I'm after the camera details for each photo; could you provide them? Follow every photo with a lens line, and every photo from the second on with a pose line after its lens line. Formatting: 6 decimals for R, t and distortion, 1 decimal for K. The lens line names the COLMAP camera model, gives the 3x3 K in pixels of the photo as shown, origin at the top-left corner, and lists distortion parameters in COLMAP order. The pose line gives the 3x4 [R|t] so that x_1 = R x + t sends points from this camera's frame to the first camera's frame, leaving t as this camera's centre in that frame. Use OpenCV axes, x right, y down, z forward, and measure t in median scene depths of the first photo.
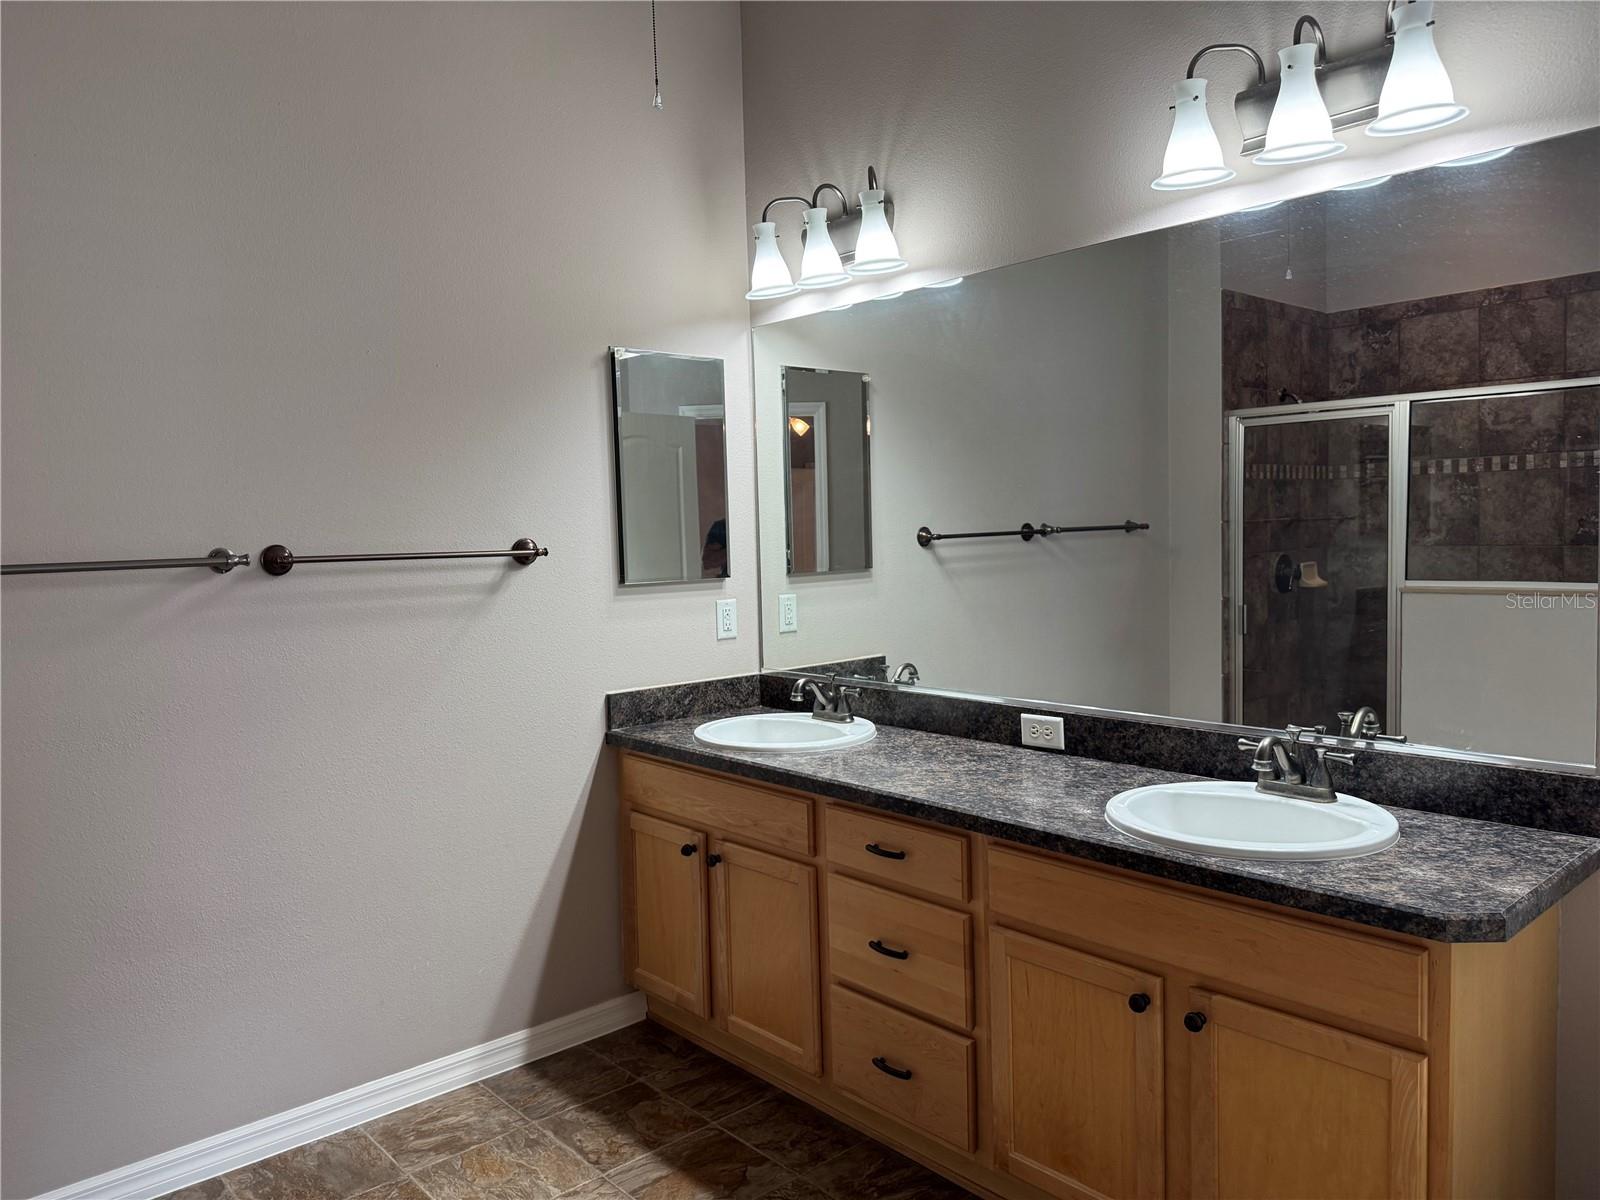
lens RADIAL K [[1135.0, 0, 794.0], [0, 1135.0, 602.3], [0, 0, 1]] dist [0.010266, -0.008911]
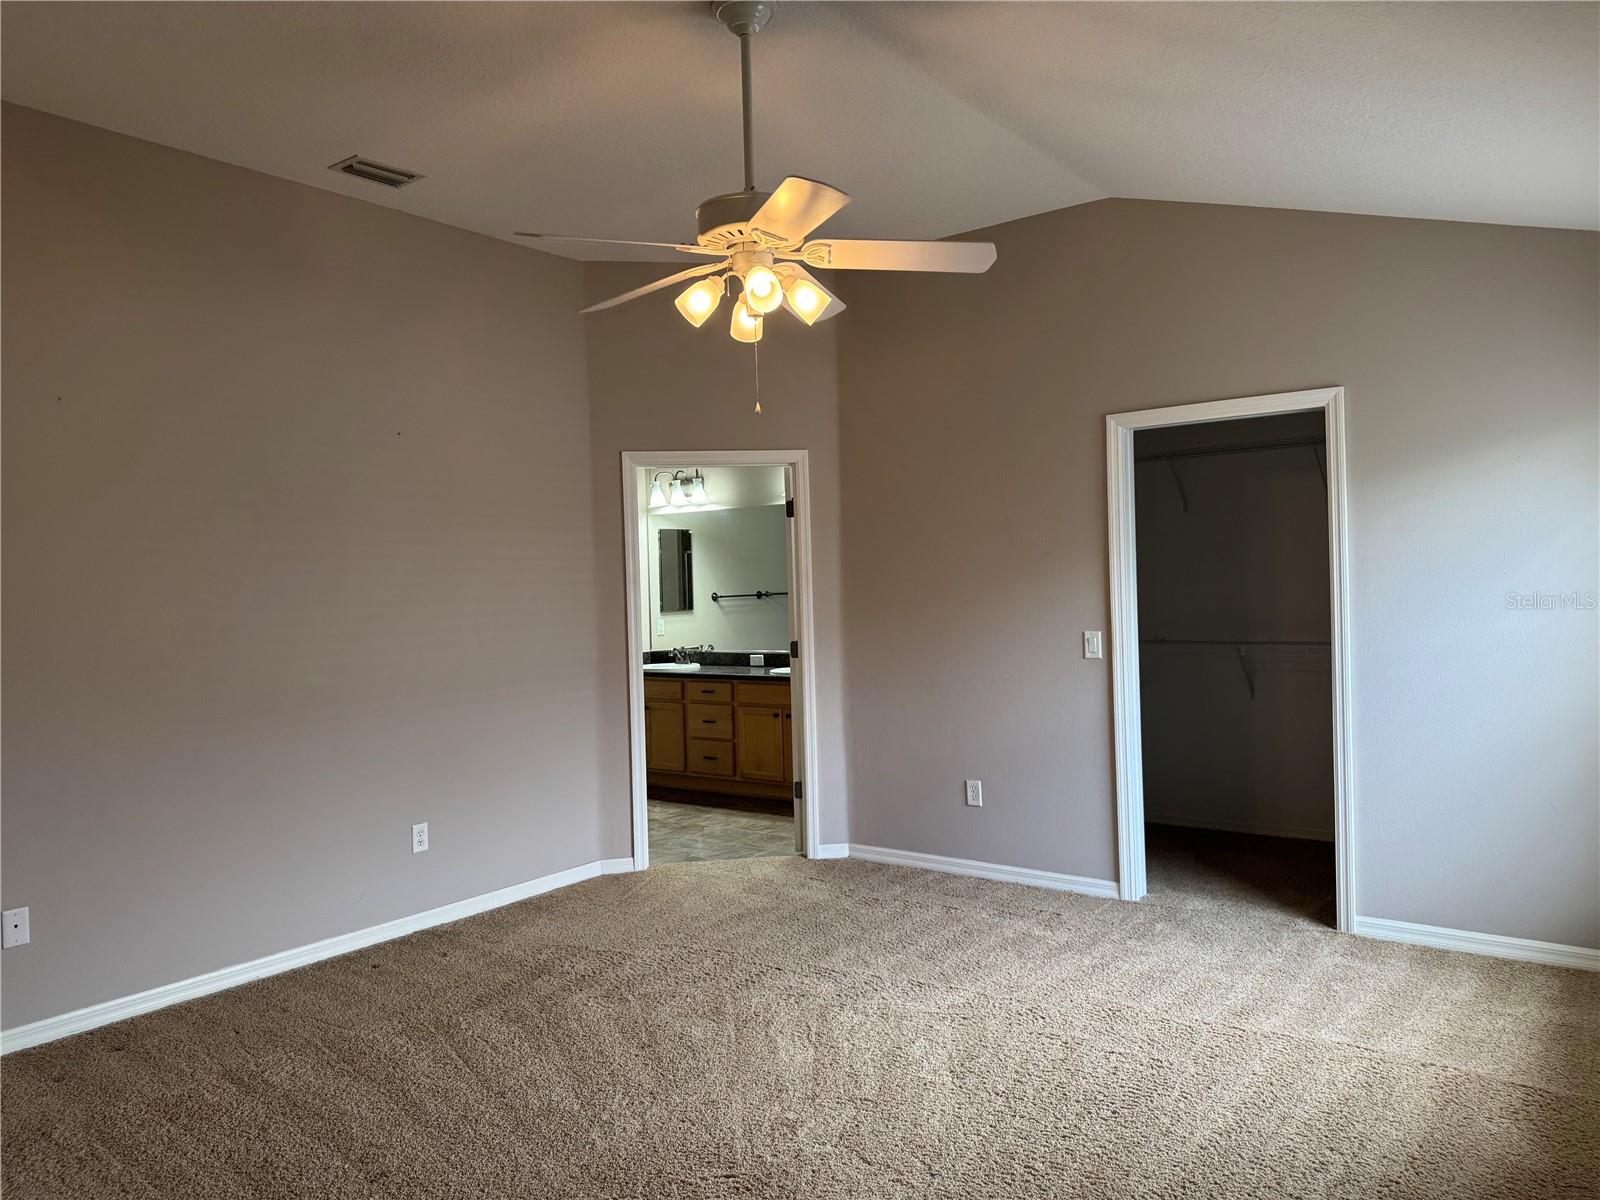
lens RADIAL K [[1135.0, 0, 797.6], [0, 1135.0, 601.2], [0, 0, 1]] dist [0.010266, -0.008911]
pose [[0.980099, -0.004358, 0.198459, -0.262043], [0.016117, 0.998206, -0.057672, 0.128597], [-0.197852, 0.059722, 0.978411, -1.906750]]
